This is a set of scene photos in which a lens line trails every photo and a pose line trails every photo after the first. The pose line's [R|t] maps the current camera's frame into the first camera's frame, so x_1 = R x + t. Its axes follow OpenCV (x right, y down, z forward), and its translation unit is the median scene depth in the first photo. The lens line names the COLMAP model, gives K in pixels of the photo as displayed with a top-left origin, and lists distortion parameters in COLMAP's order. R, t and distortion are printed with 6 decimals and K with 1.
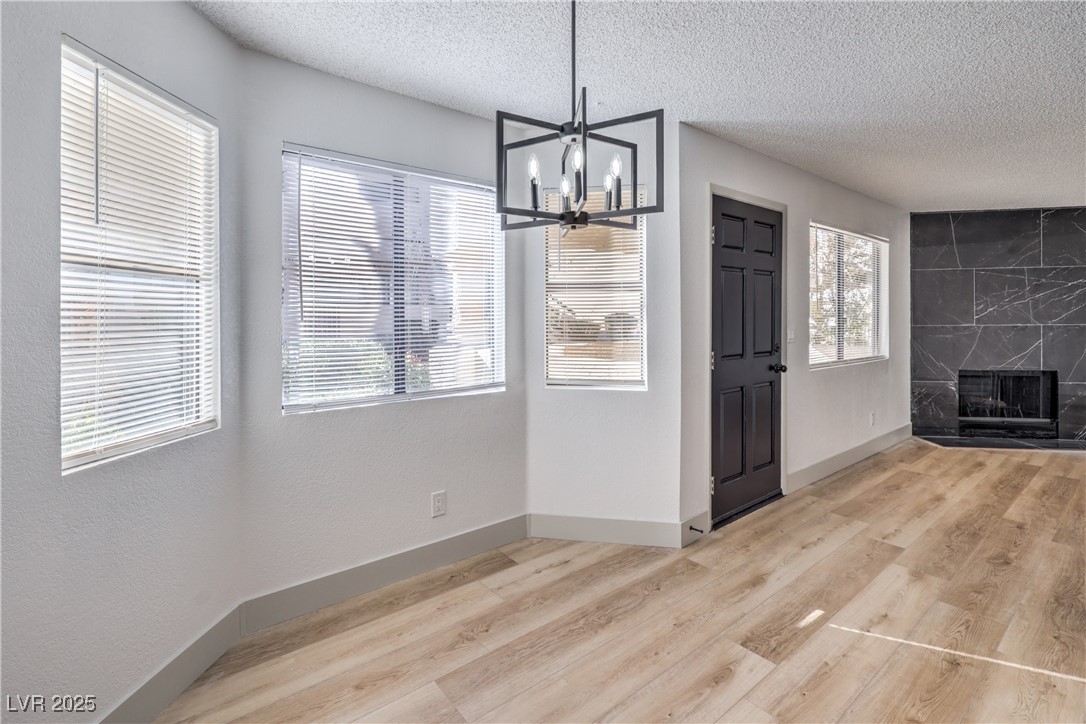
lens RADIAL K [[477.3, 0, 503.3], [0, 477.3, 322.8], [0, 0, 1]] dist [-0.002286, 0.000879]
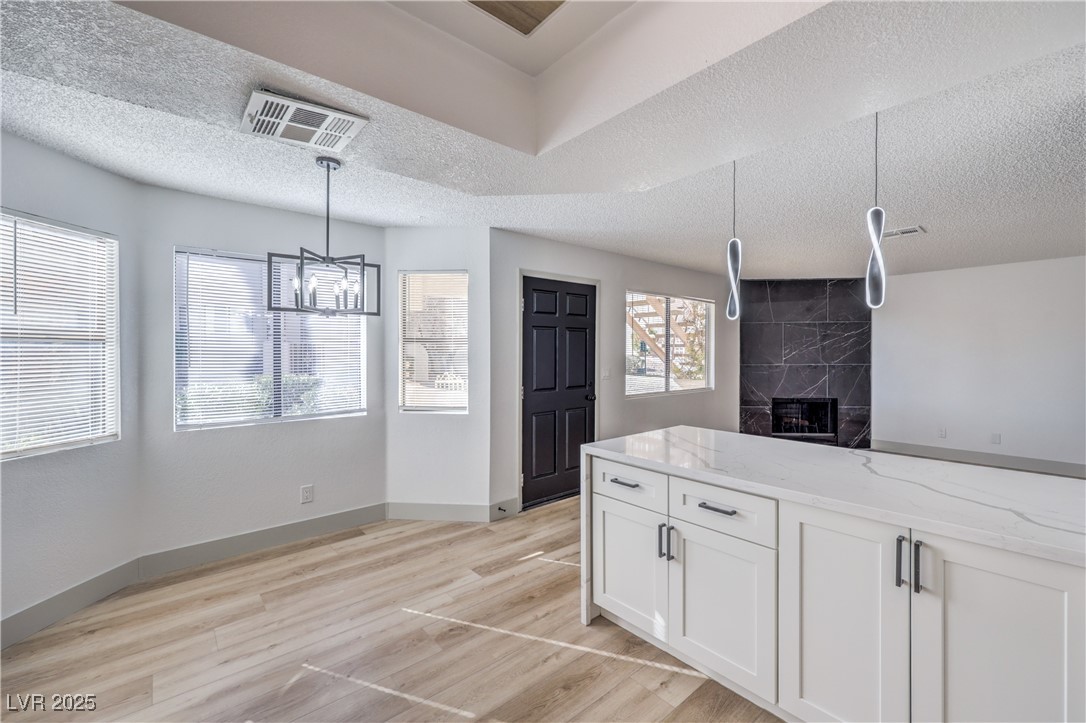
lens RADIAL K [[450.6, 0, 557.5], [0, 450.6, 356.5], [0, 0, 1]] dist [-0.001377, -0.000335]
pose [[0.995397, 0.005078, 0.095703, 0.425195], [-0.005627, 0.999969, 0.005468, -0.037991], [-0.095672, -0.005982, 0.995395, -0.362026]]
